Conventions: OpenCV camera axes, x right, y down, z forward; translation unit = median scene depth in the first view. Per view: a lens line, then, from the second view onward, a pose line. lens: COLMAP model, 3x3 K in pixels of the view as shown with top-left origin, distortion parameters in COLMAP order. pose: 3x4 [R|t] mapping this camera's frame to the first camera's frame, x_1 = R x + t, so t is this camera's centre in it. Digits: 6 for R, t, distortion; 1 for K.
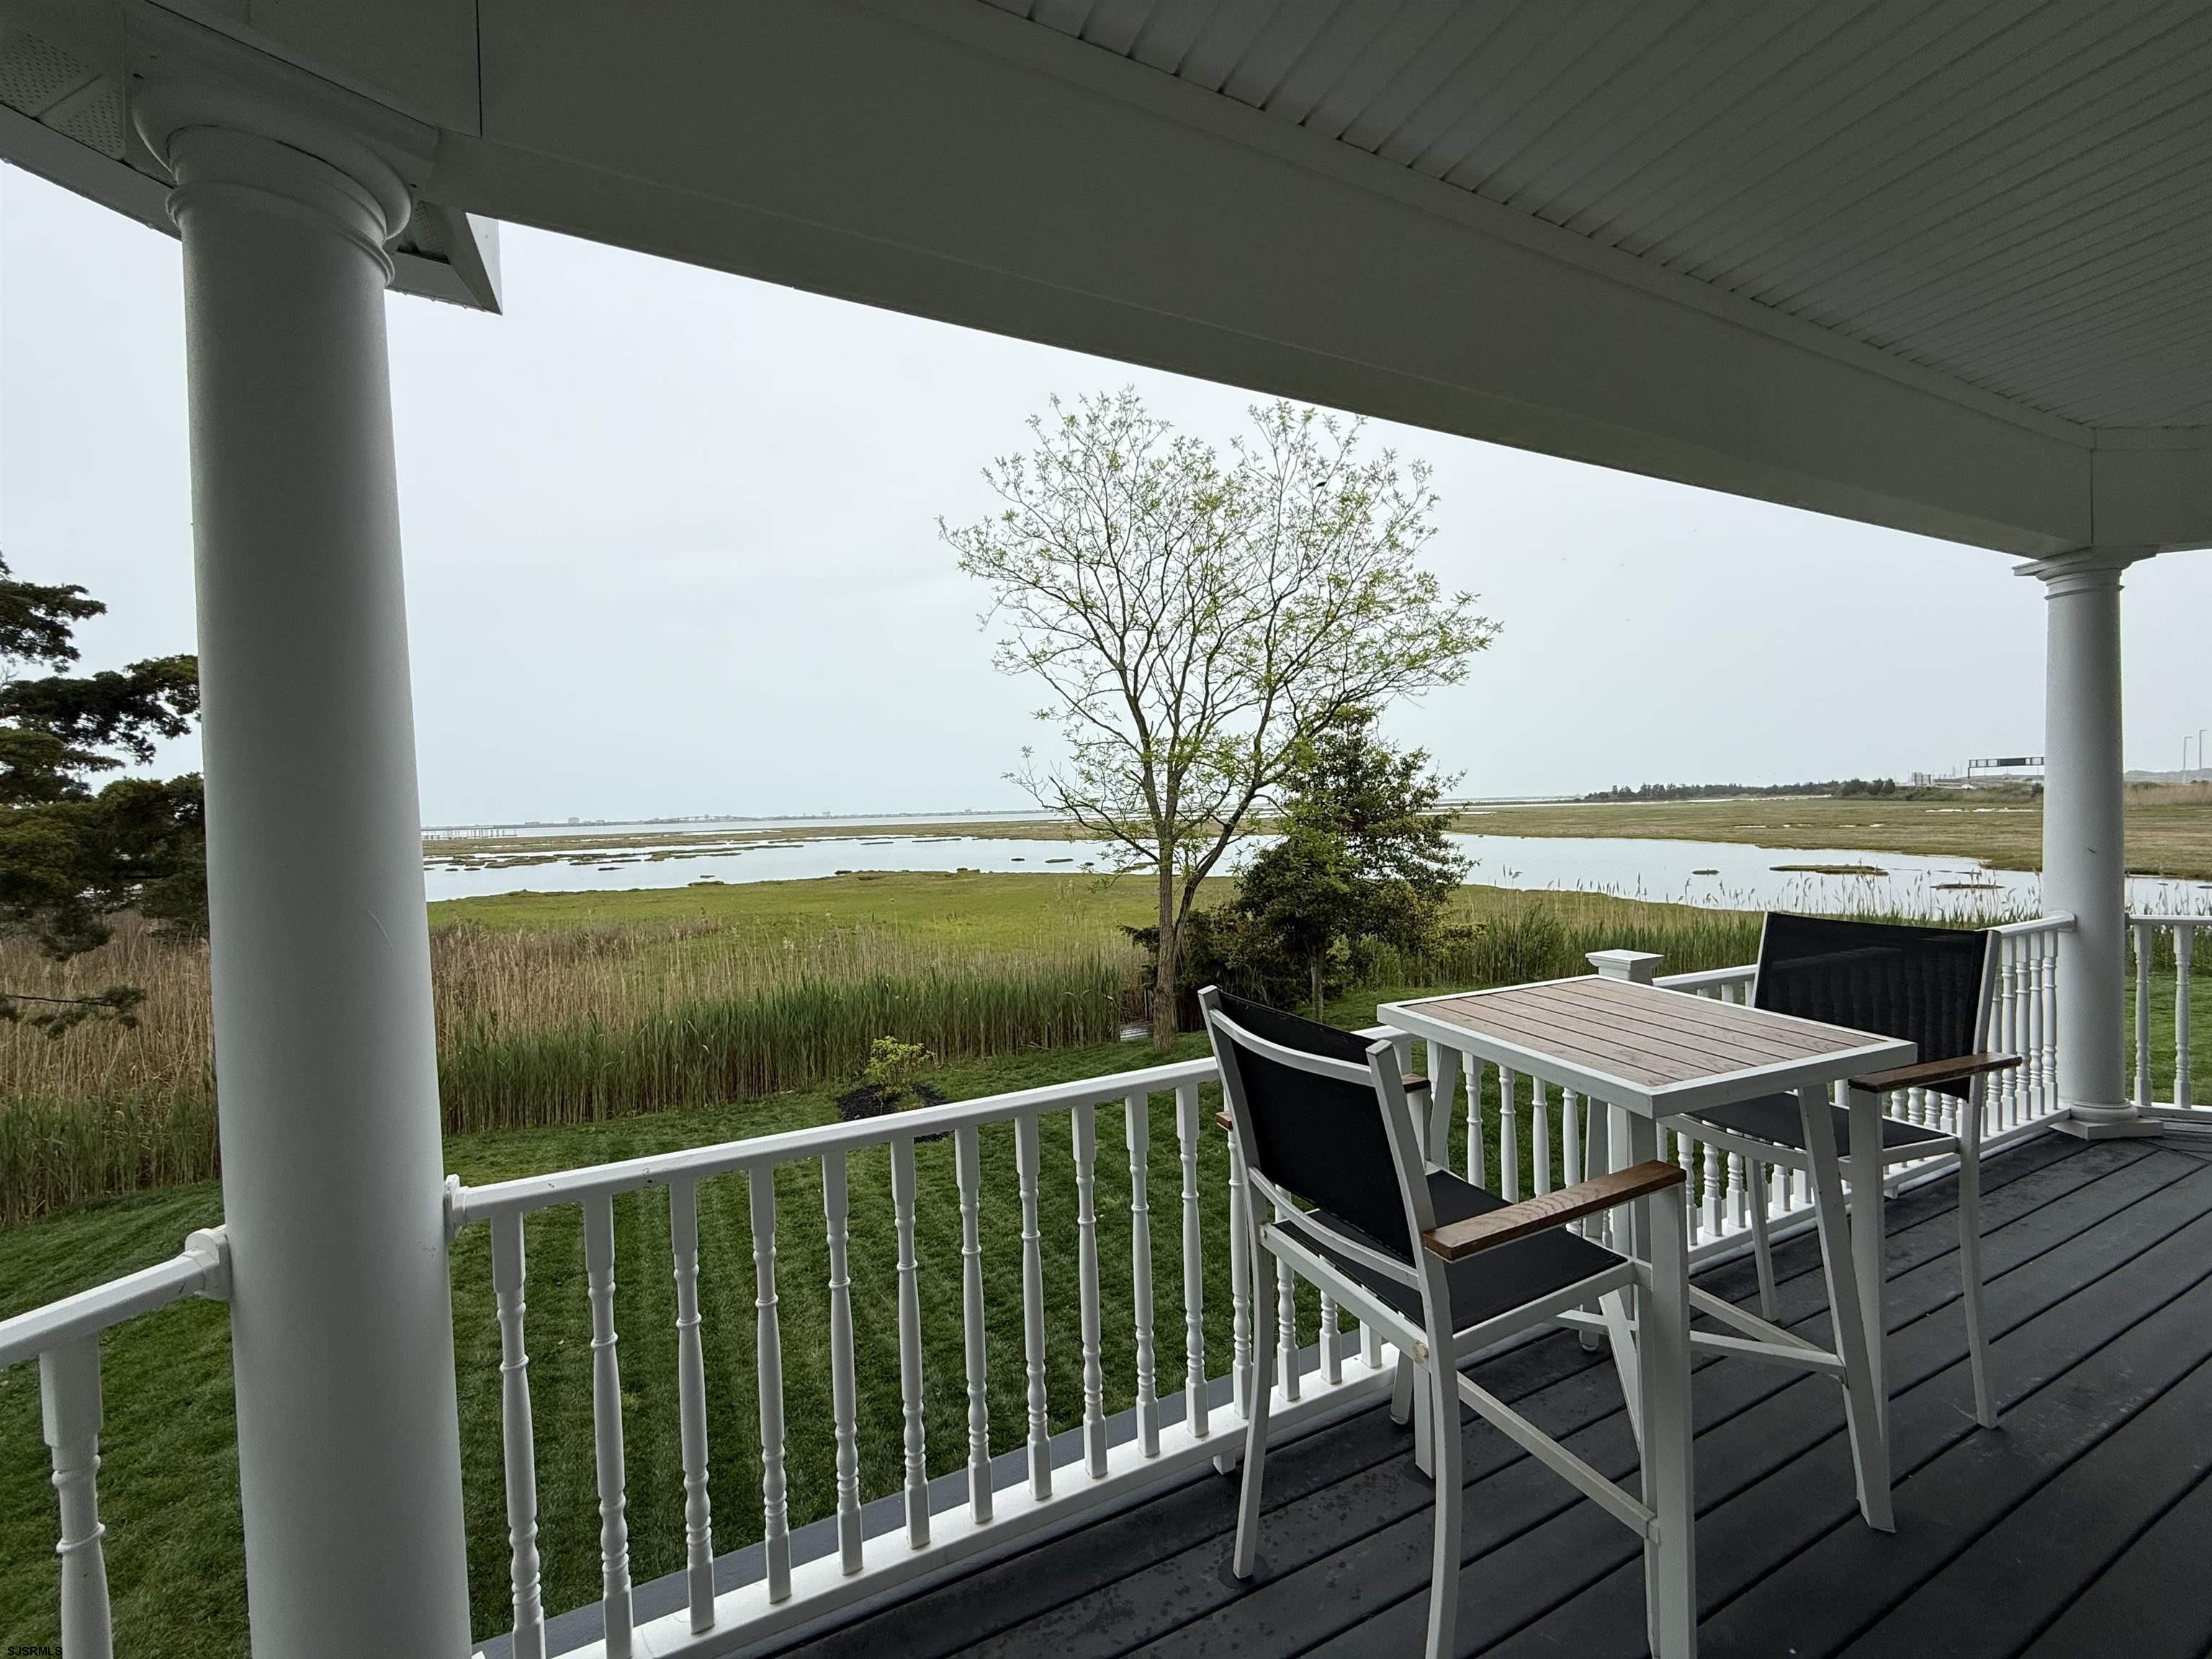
lens RADIAL K [[875.9, 0, 1105.8], [0, 875.9, 779.7], [0, 0, 1]] dist [-0.000882, 0.000149]
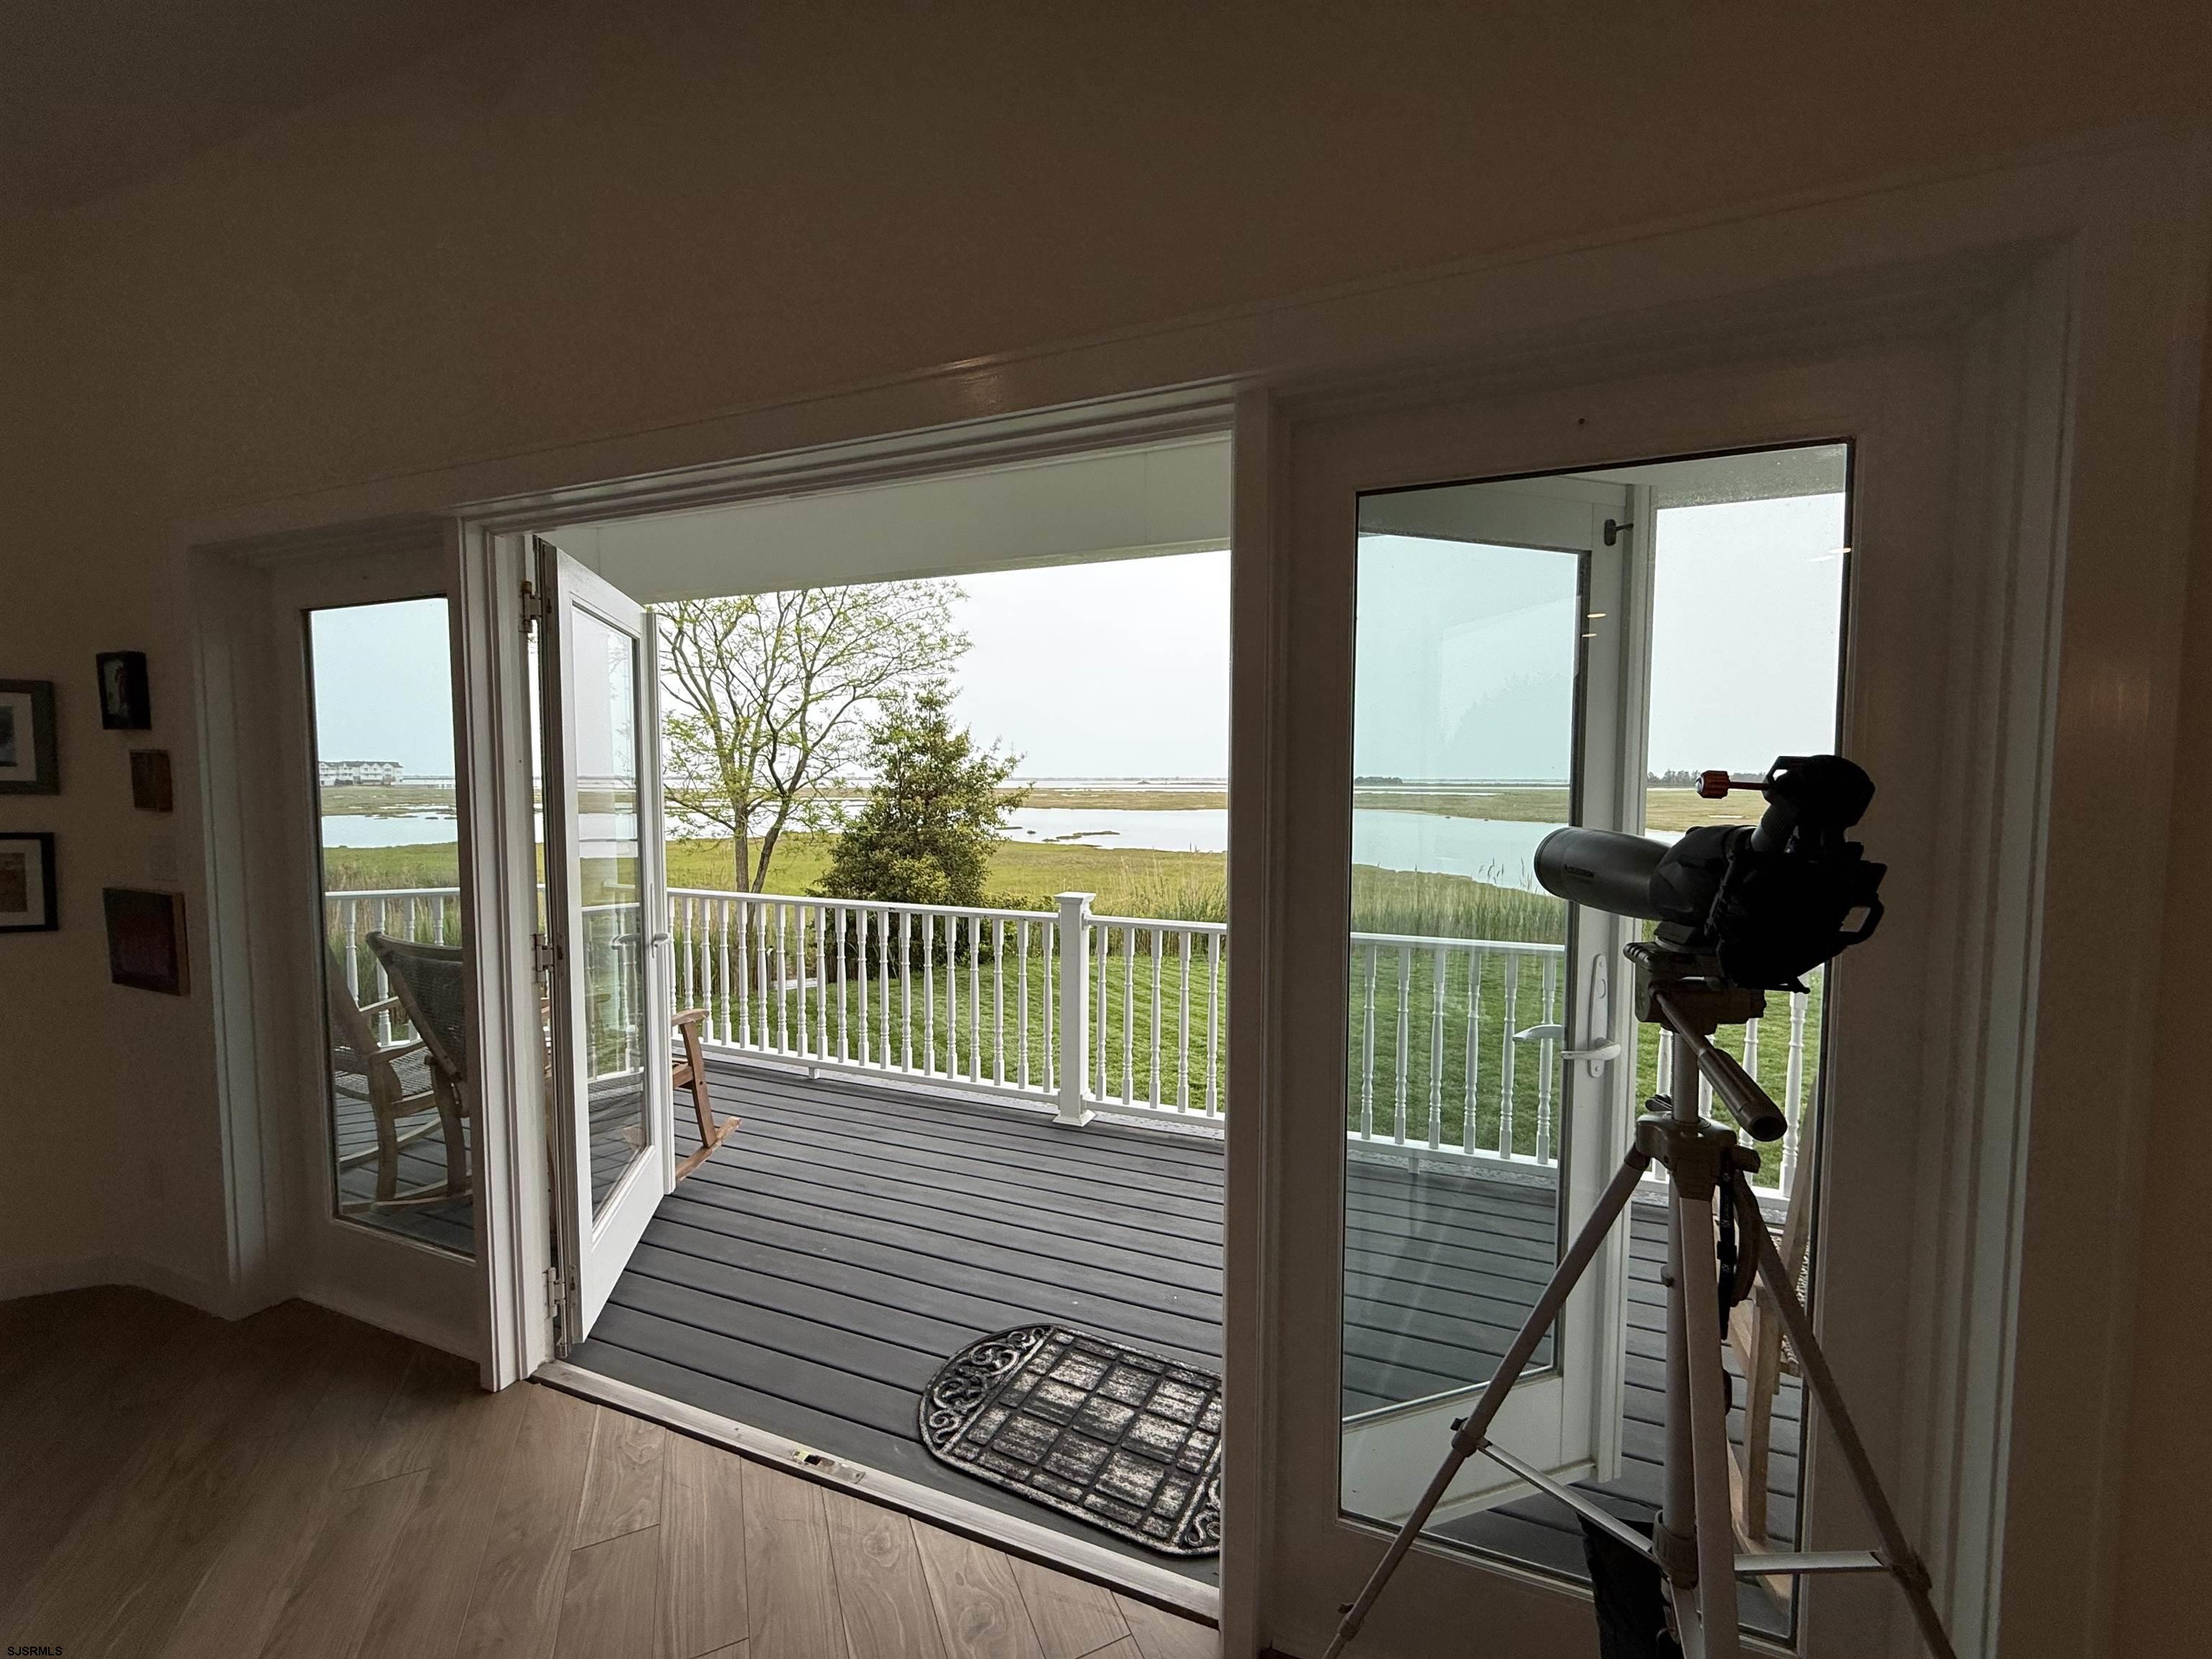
lens RADIAL K [[875.1, 0, 1101.0], [0, 875.1, 825.8], [0, 0, 1]] dist [-0.000878, -0.000190]
pose [[0.999045, 0.032657, -0.029043, 0.542743], [-0.030006, 0.995715, 0.087468, -0.017655], [0.031775, -0.086513, 0.995744, -0.064604]]
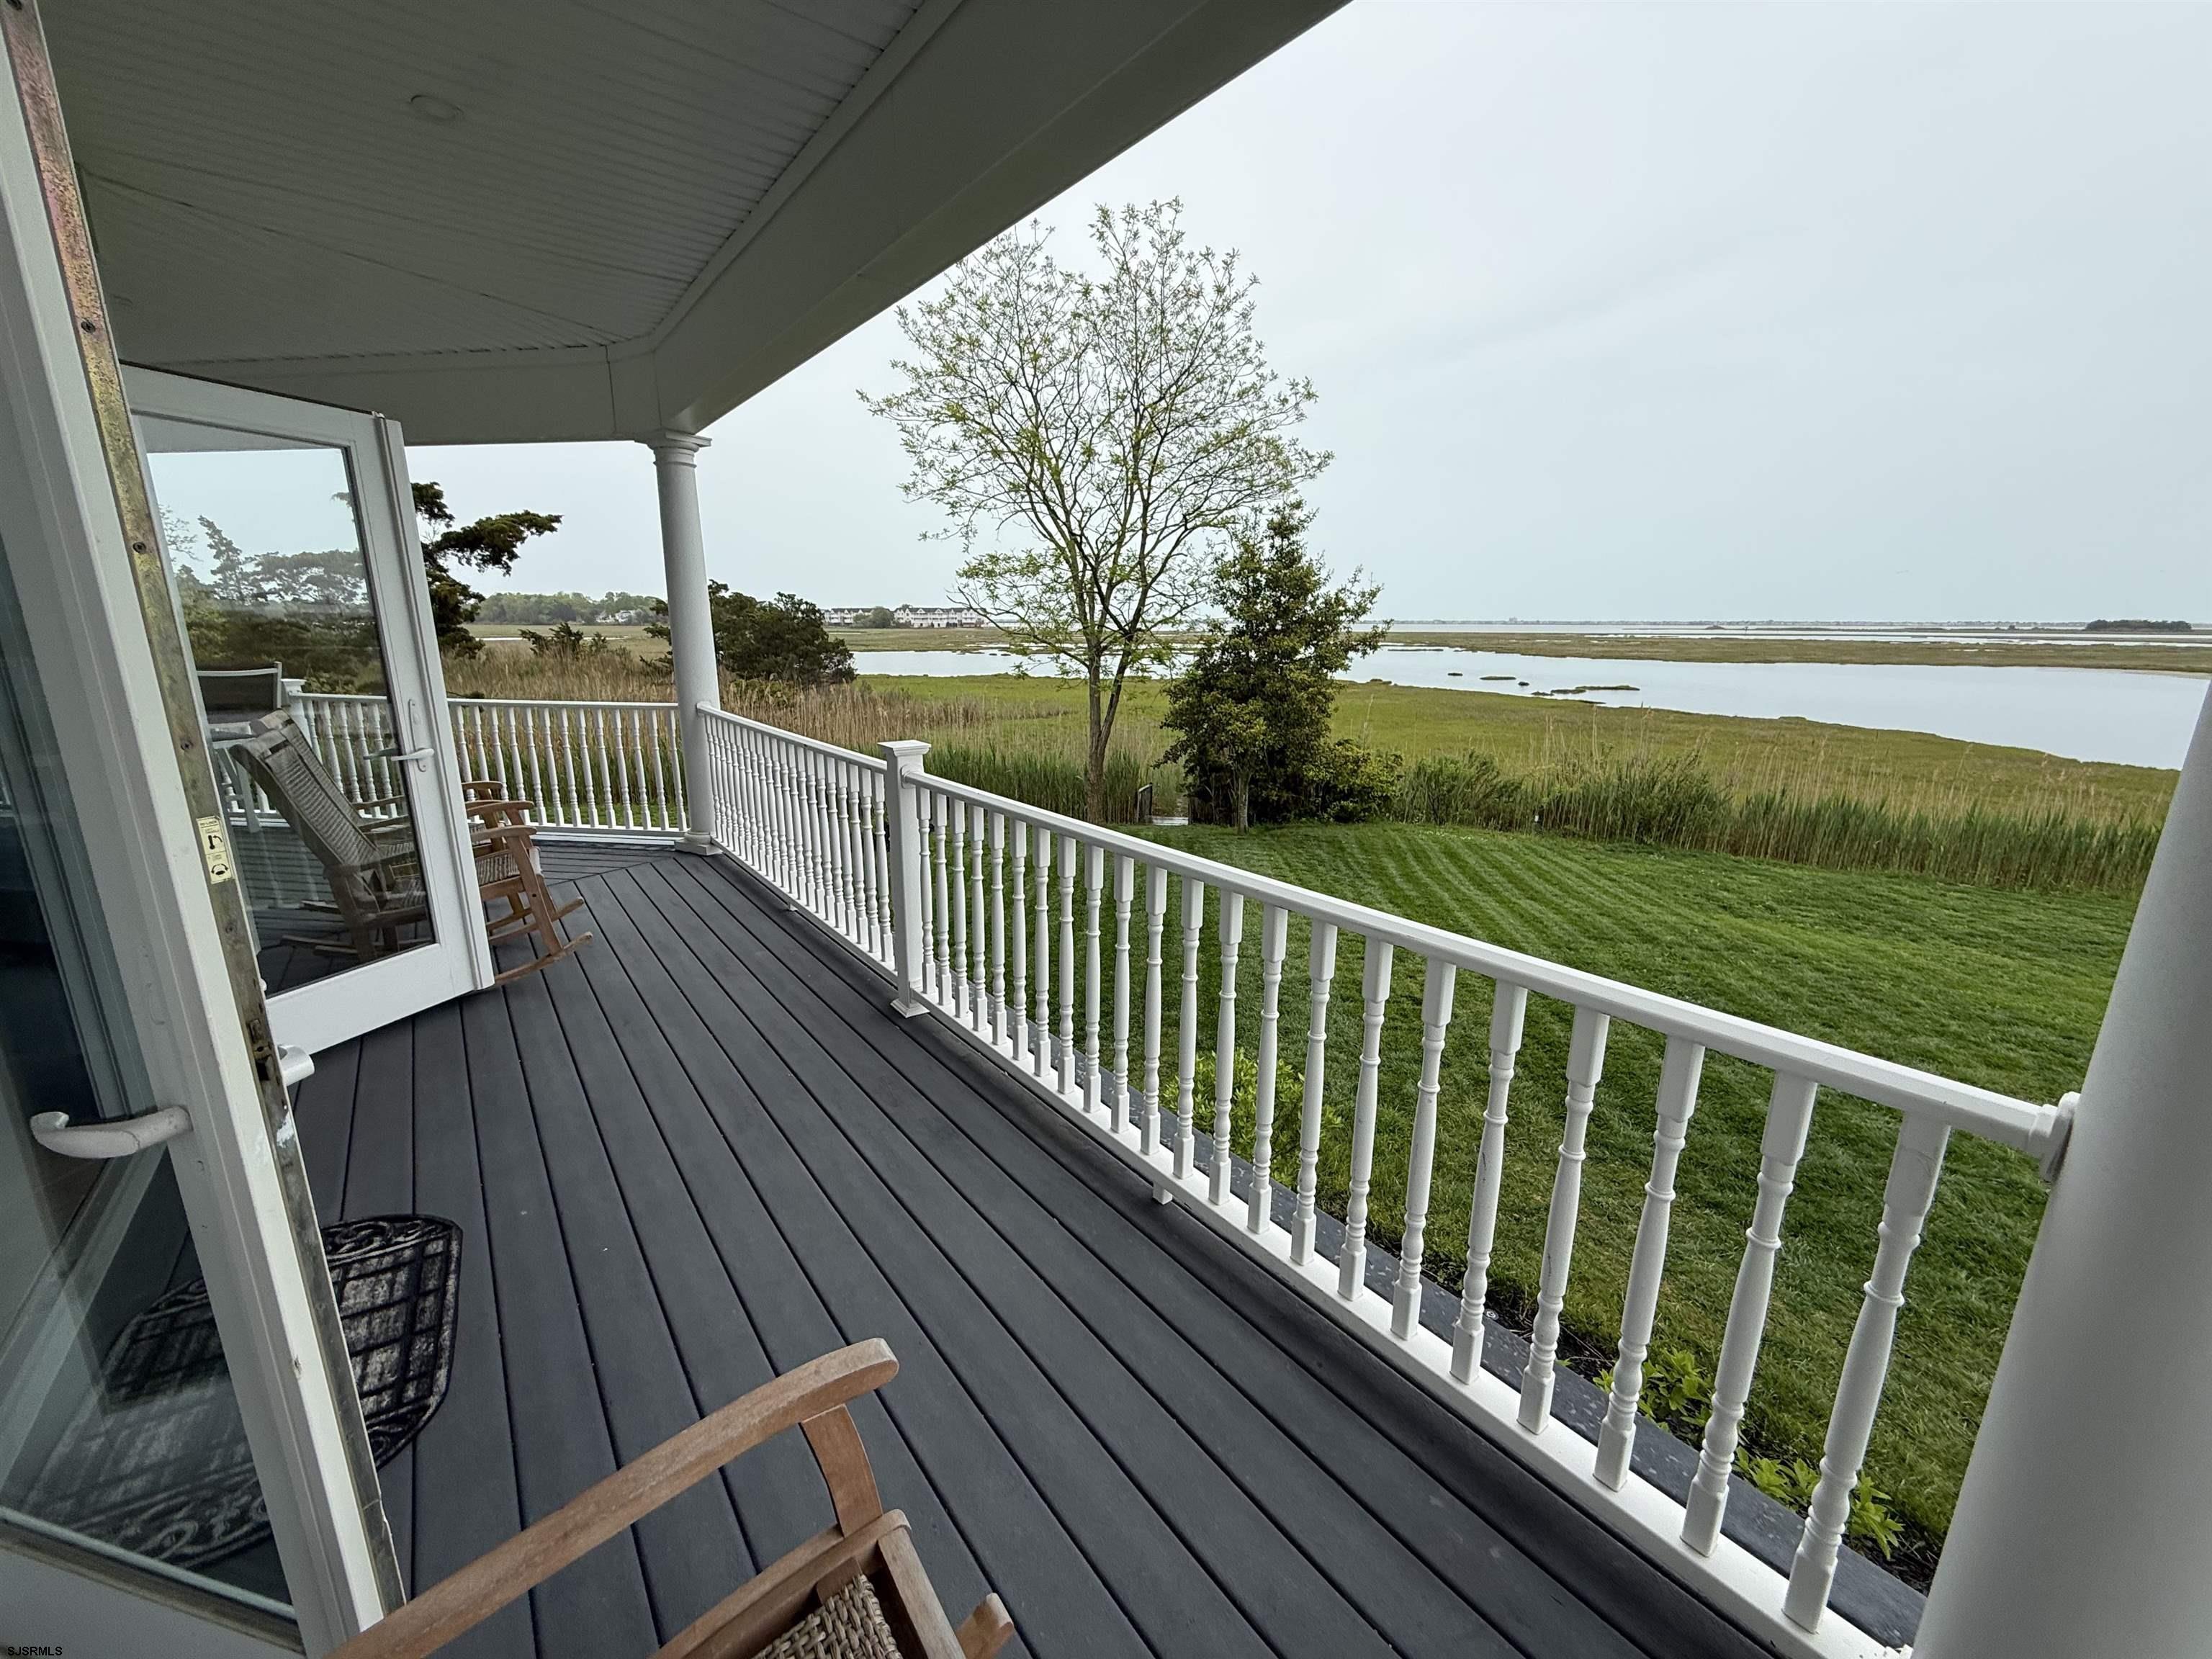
lens RADIAL K [[871.5, 0, 1084.4], [0, 871.5, 825.1], [0, 0, 1]] dist [-0.001795, 0.000083]
pose [[0.827929, 0.157781, -0.538181, 0.691009], [-0.007816, 0.962763, 0.270233, -0.011556], [0.560779, -0.219527, 0.798333, 0.056289]]
